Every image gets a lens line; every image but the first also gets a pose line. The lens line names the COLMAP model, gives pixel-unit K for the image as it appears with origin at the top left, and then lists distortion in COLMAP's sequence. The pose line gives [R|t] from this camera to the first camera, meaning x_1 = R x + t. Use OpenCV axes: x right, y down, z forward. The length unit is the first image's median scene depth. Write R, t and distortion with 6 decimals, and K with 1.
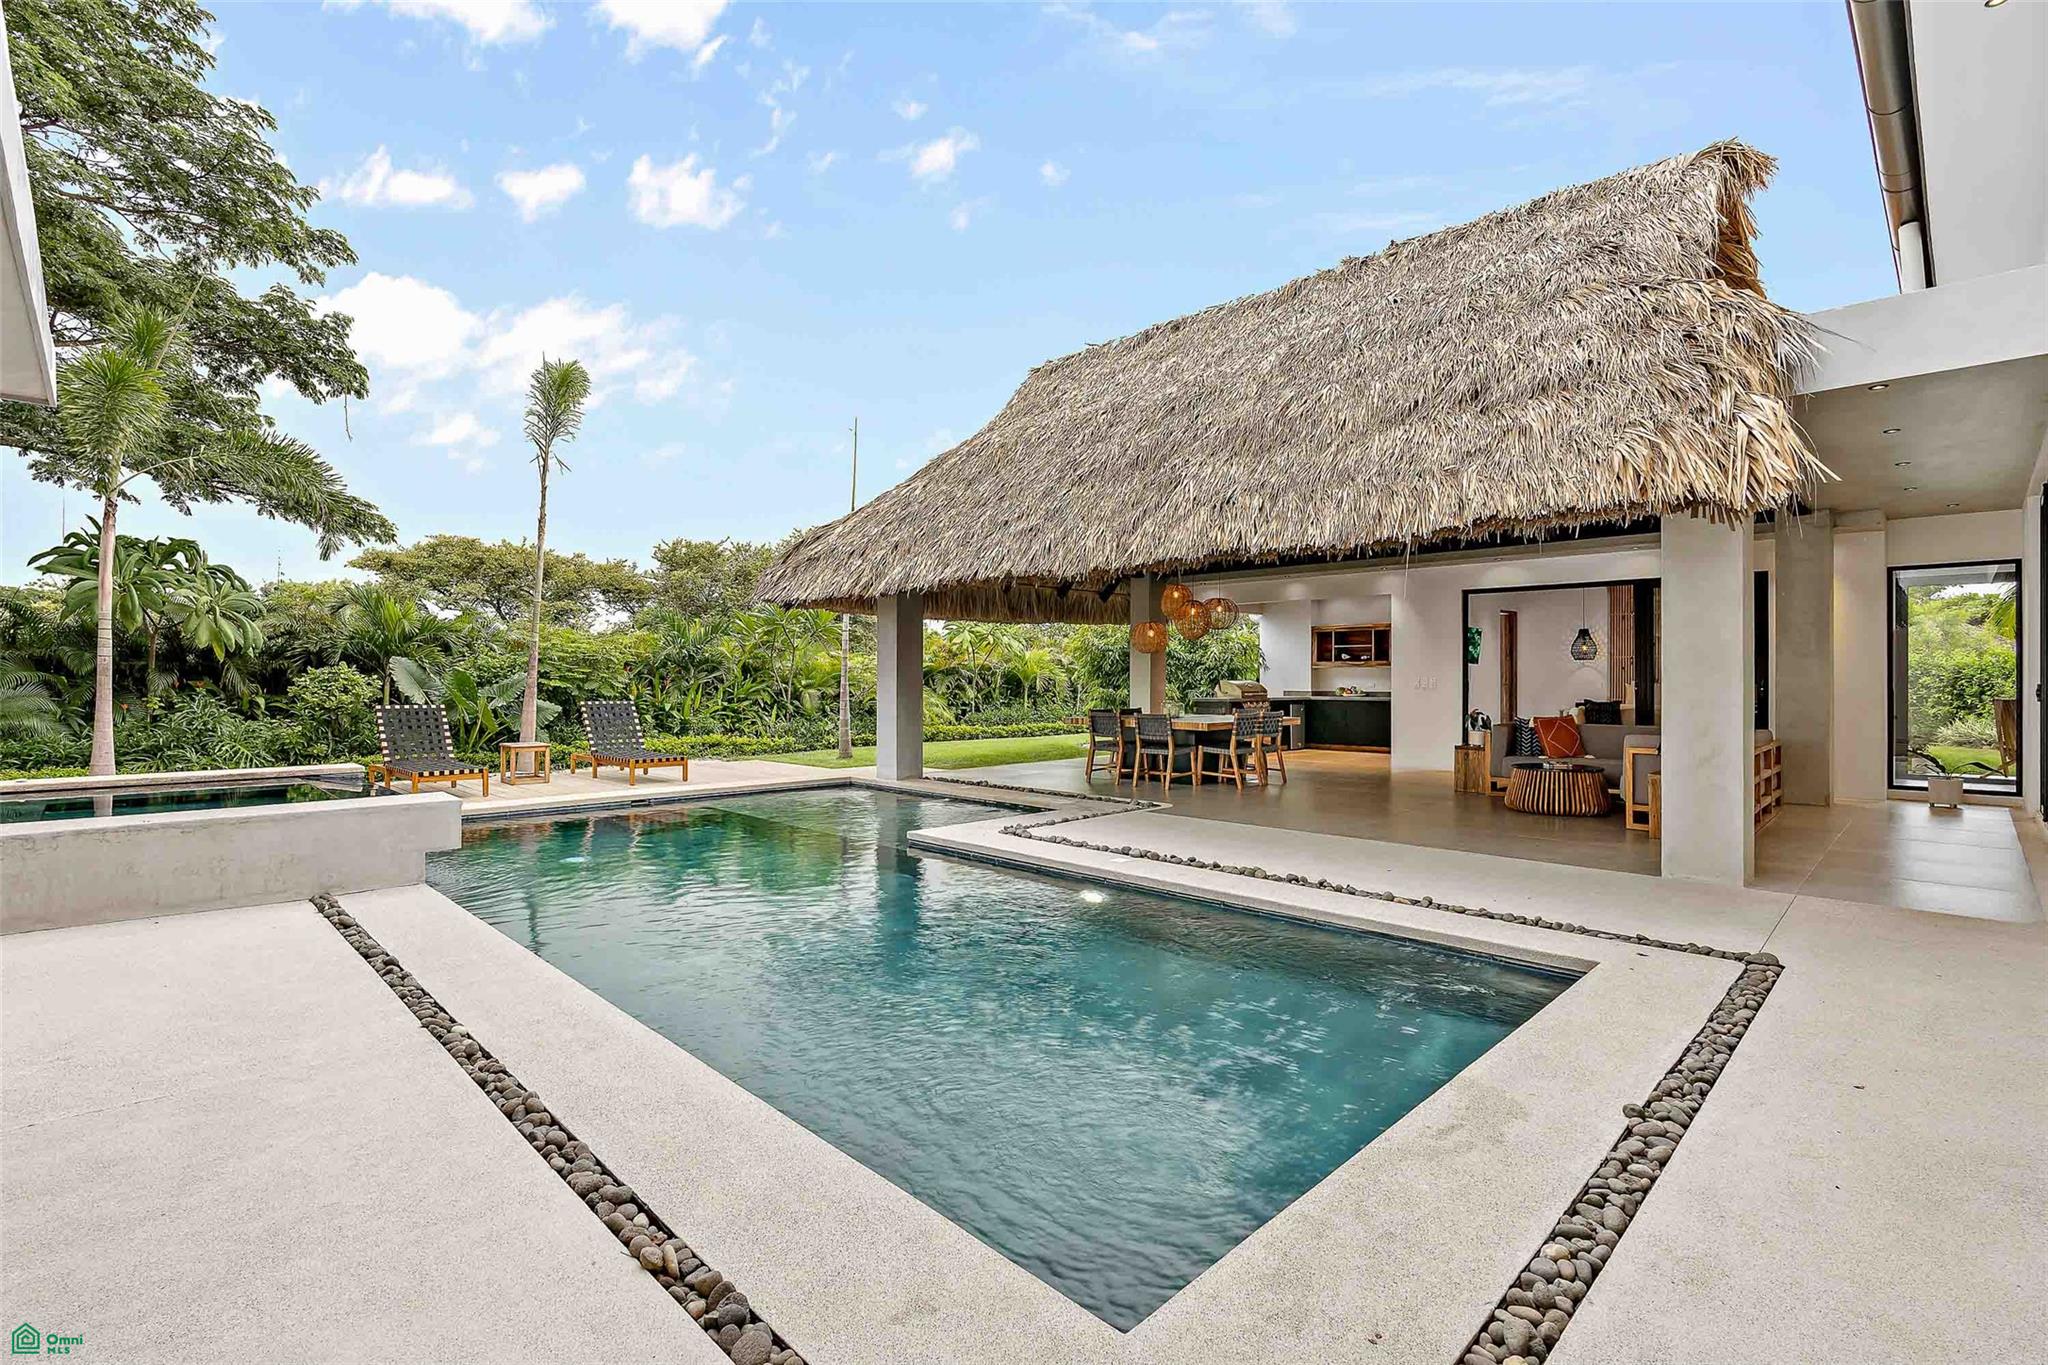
lens RADIAL K [[941.5, 0, 1025.5], [0, 941.5, 663.4], [0, 0, 1]] dist [-0.009324, 0.000205]
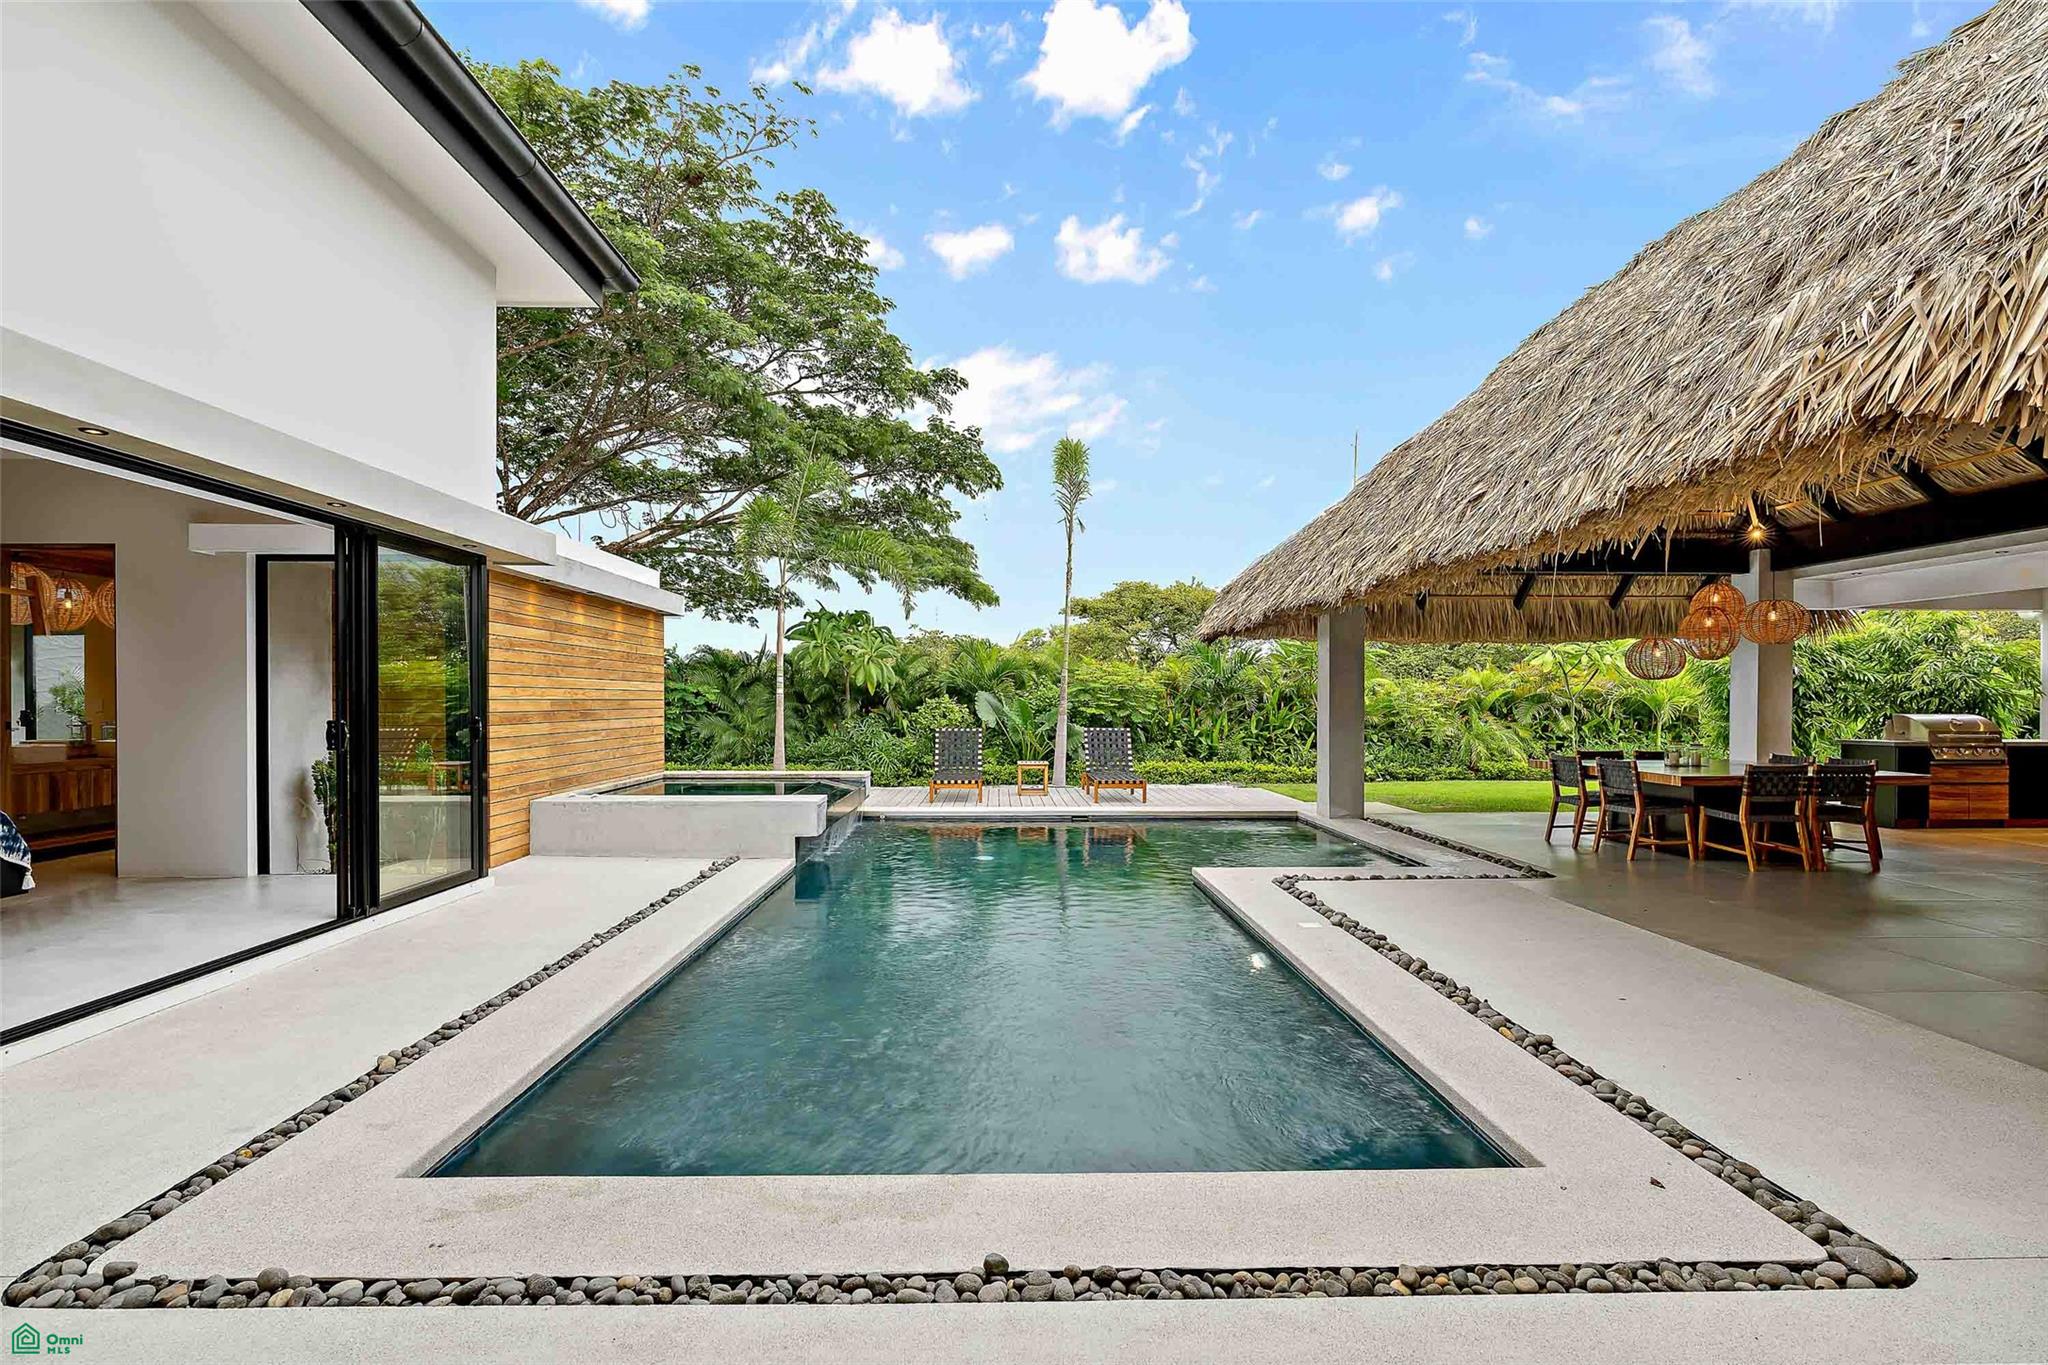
lens RADIAL K [[941.5, 0, 1003.5], [0, 941.5, 704.3], [0, 0, 1]] dist [-0.009324, 0.000205]
pose [[0.726176, 0.003569, -0.687499, 0.243227], [0.009820, 0.999831, 0.015563, -0.007243], [0.687438, -0.018053, 0.726018, 0.079427]]
